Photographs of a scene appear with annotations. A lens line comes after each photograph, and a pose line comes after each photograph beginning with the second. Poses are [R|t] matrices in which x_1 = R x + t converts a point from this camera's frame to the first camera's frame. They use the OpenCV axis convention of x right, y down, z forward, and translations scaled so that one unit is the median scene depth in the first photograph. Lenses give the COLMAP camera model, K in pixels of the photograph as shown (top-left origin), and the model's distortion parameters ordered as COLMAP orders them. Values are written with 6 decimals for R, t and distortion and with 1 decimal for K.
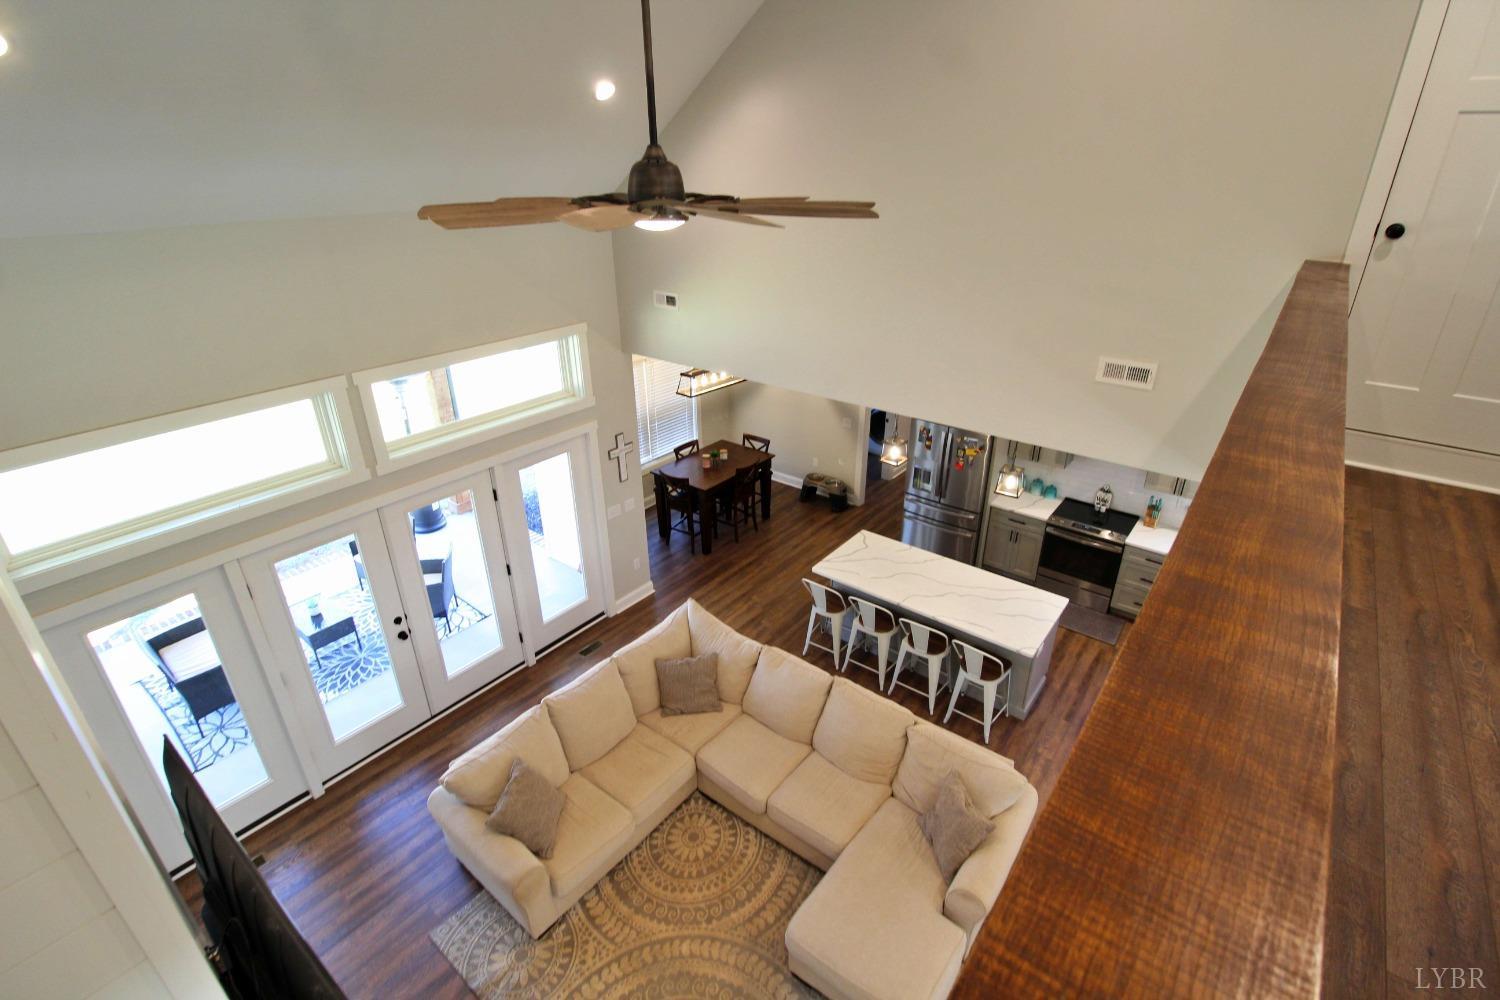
lens RADIAL K [[694.7, 0, 749.3], [0, 694.7, 485.0], [0, 0, 1]] dist [0.000230, -0.012424]
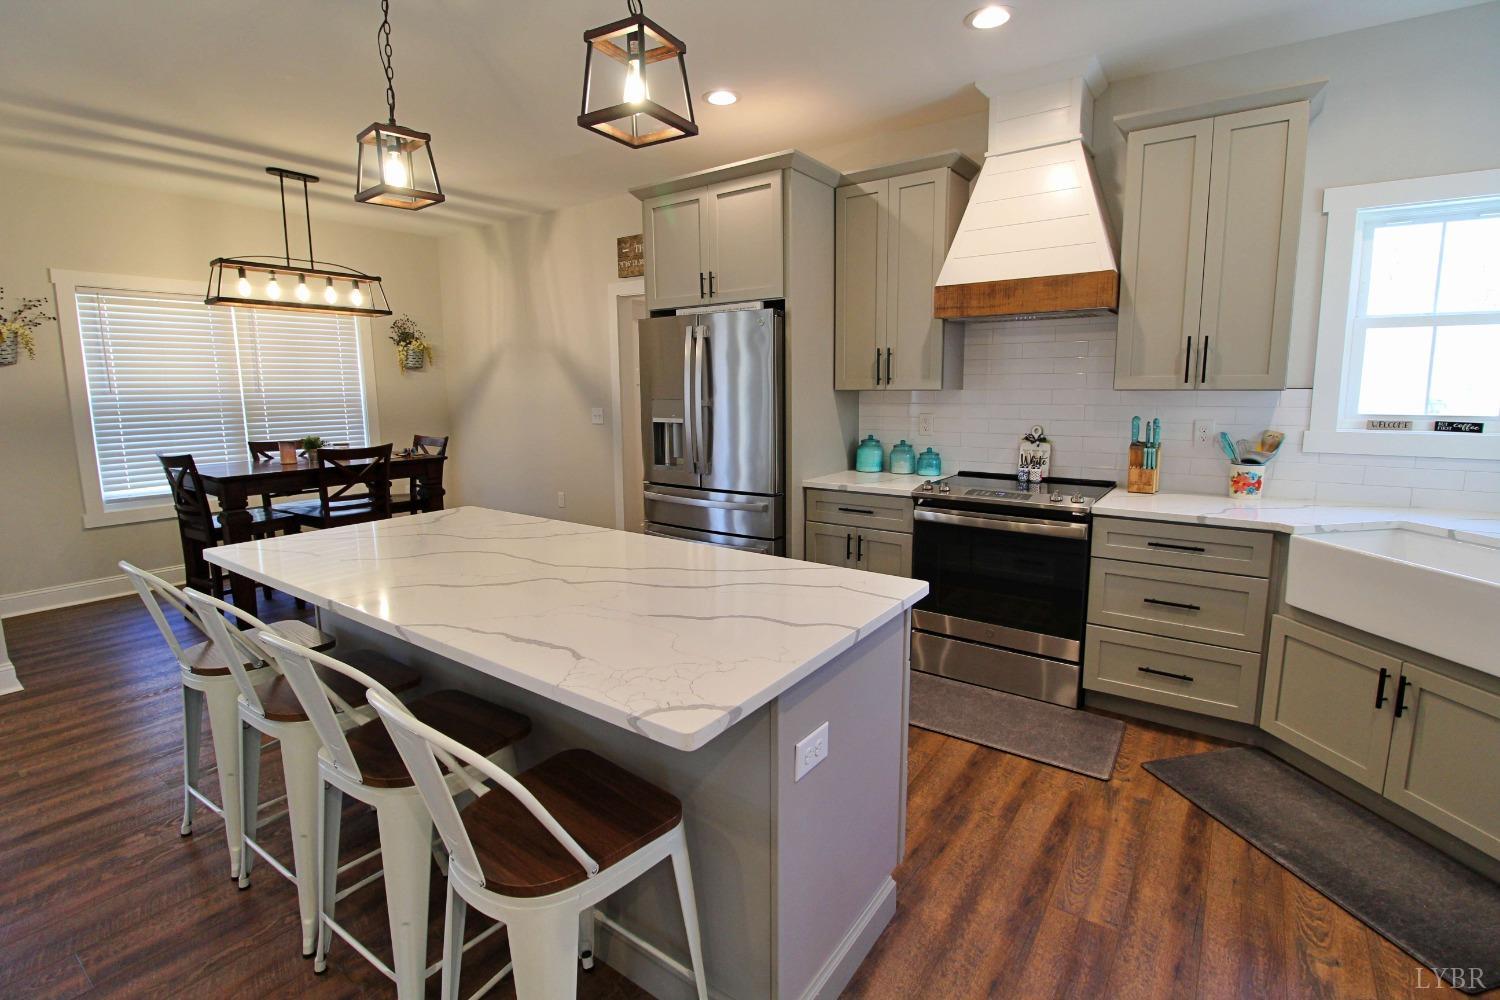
lens RADIAL K [[694.7, 0, 749.3], [0, 694.7, 485.0], [0, 0, 1]] dist [0.000230, -0.012424]
pose [[0.998878, -0.004930, 0.047107, 0.444387], [0.018403, 0.956823, -0.290087, 0.252829], [-0.043643, 0.290629, 0.955840, 0.849306]]
